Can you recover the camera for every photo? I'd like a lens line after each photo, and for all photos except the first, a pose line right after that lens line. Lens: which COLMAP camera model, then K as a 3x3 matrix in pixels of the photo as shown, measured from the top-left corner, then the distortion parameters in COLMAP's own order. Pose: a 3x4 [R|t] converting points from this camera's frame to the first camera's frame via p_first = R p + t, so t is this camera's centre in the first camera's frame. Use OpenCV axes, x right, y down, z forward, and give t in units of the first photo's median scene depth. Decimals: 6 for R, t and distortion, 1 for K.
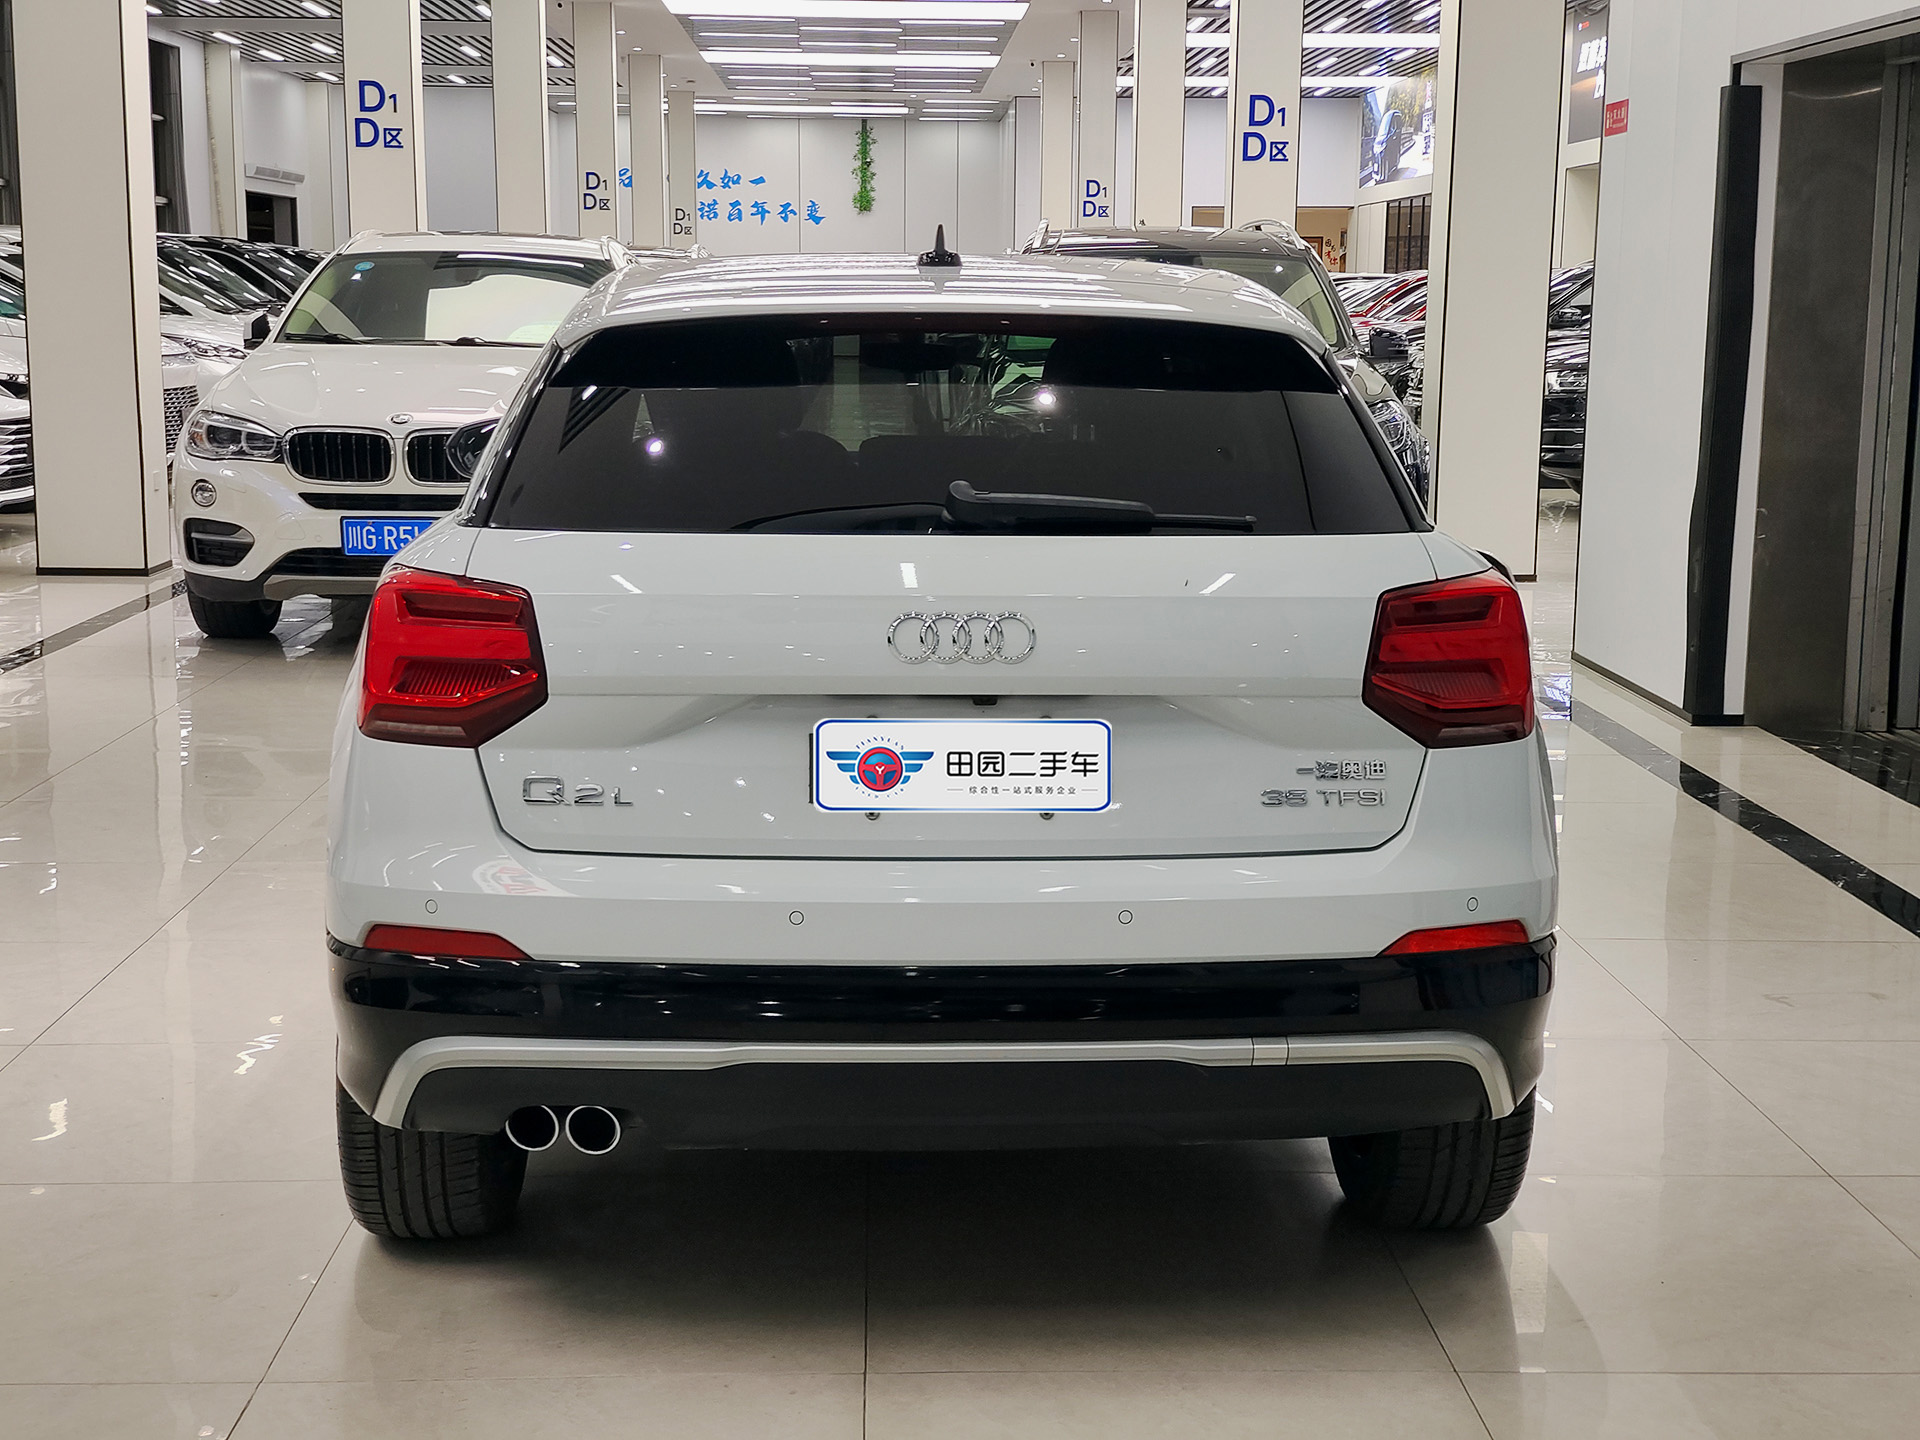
lens RADIAL K [[2546.4, 0, 960.0], [0, 2546.4, 720.0], [0, 0, 1]] dist [0.161545, 0.010019]
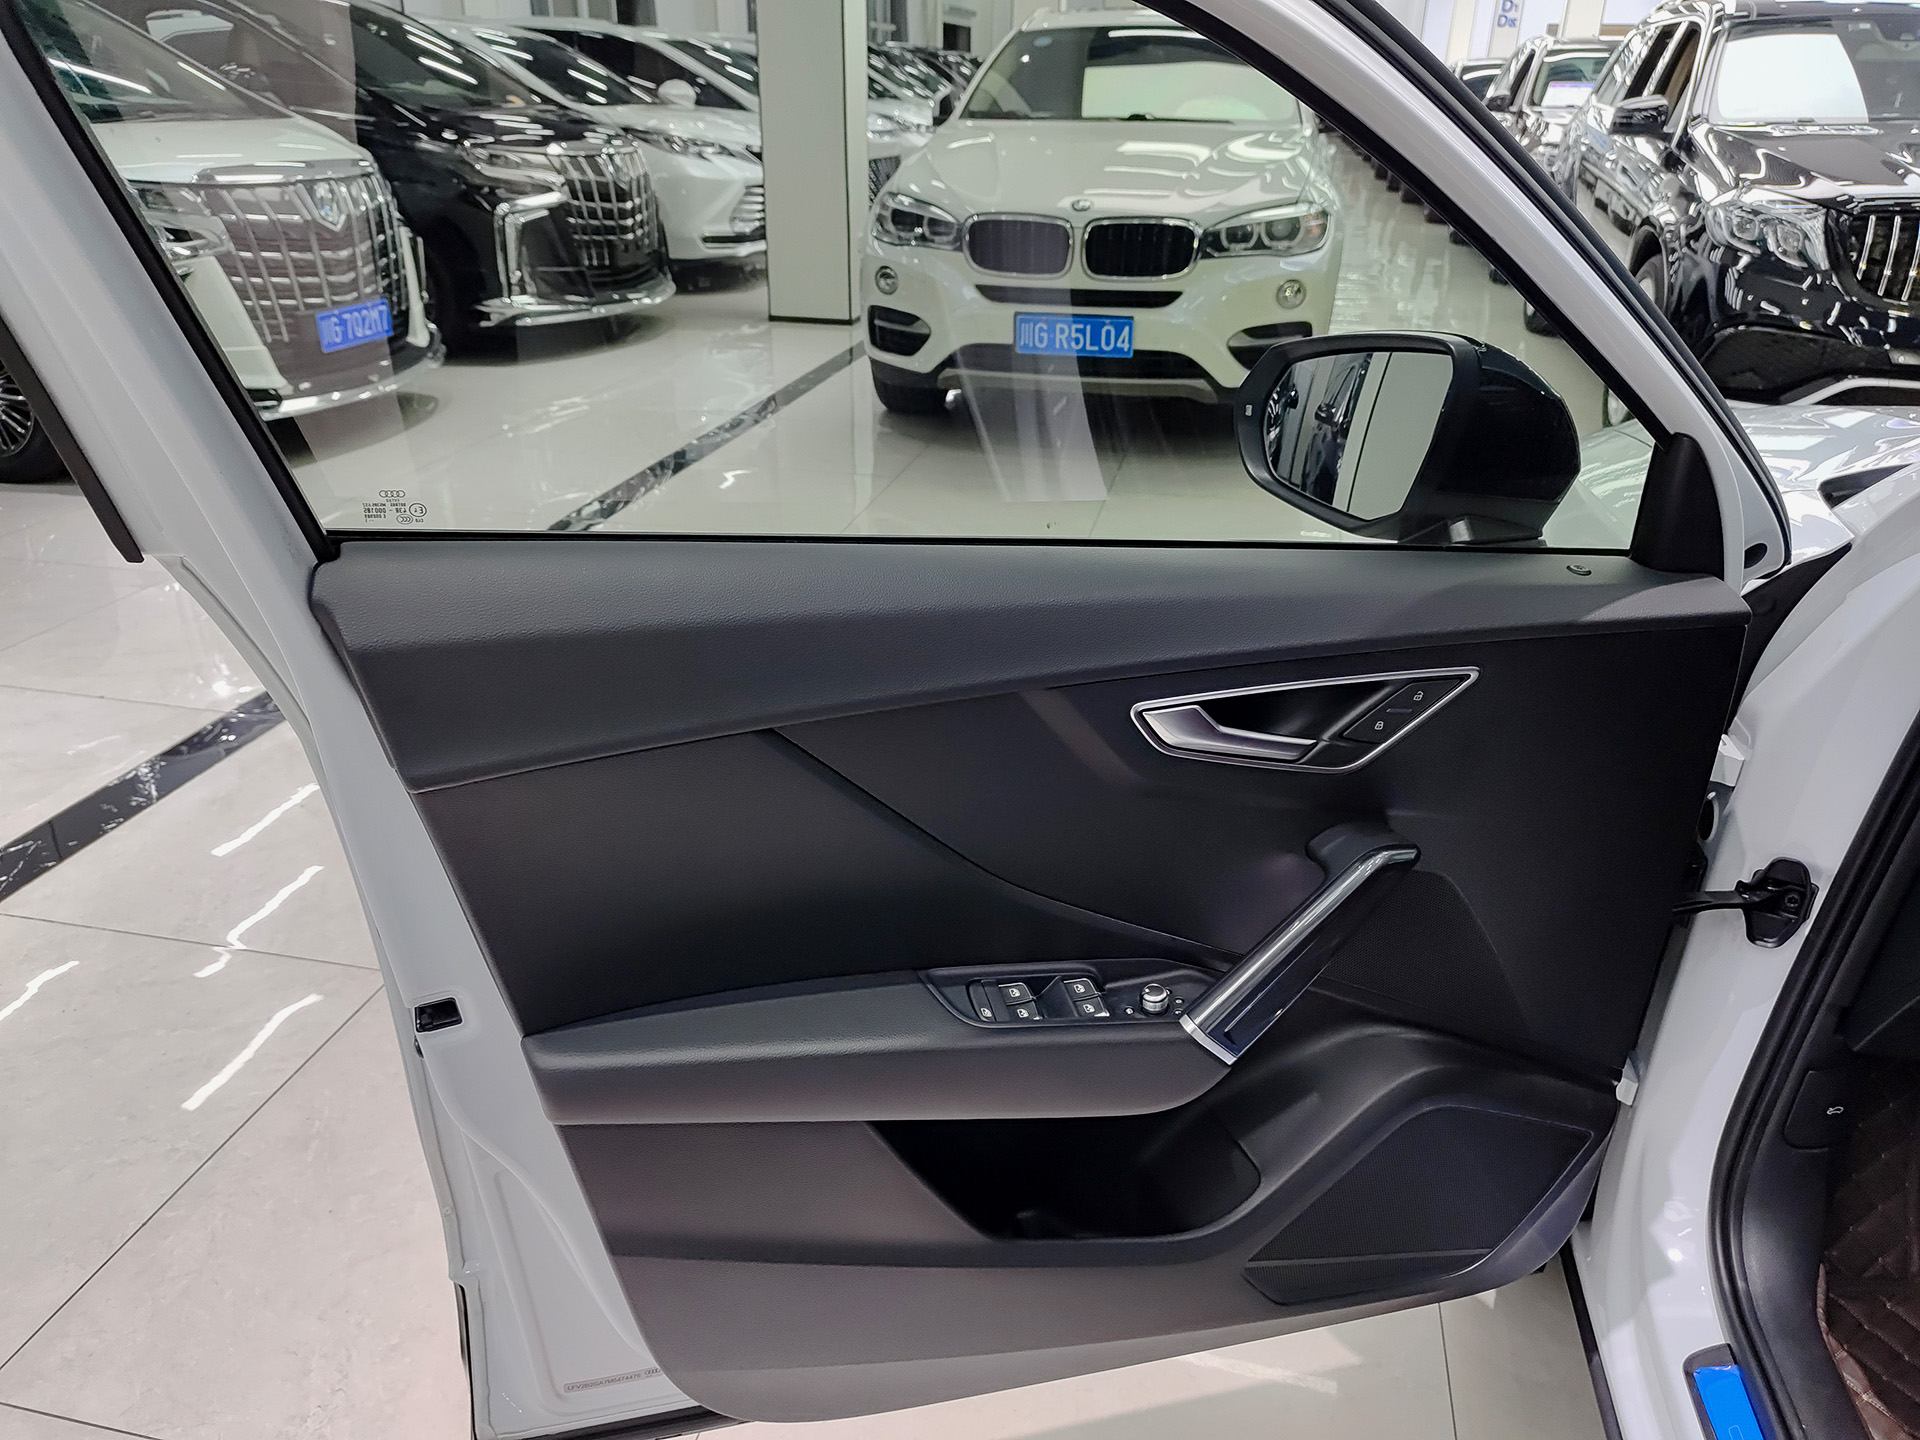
lens RADIAL K [[1332.1, 0, 960.0], [0, 1332.1, 720.0], [0, 0, 1]] dist [0.057692, -0.056053]
pose [[0.968311, 0.108154, -0.225114, -0.124709], [-0.043243, 0.960360, 0.275387, -0.067149], [0.245974, -0.256925, 0.934605, 0.461125]]
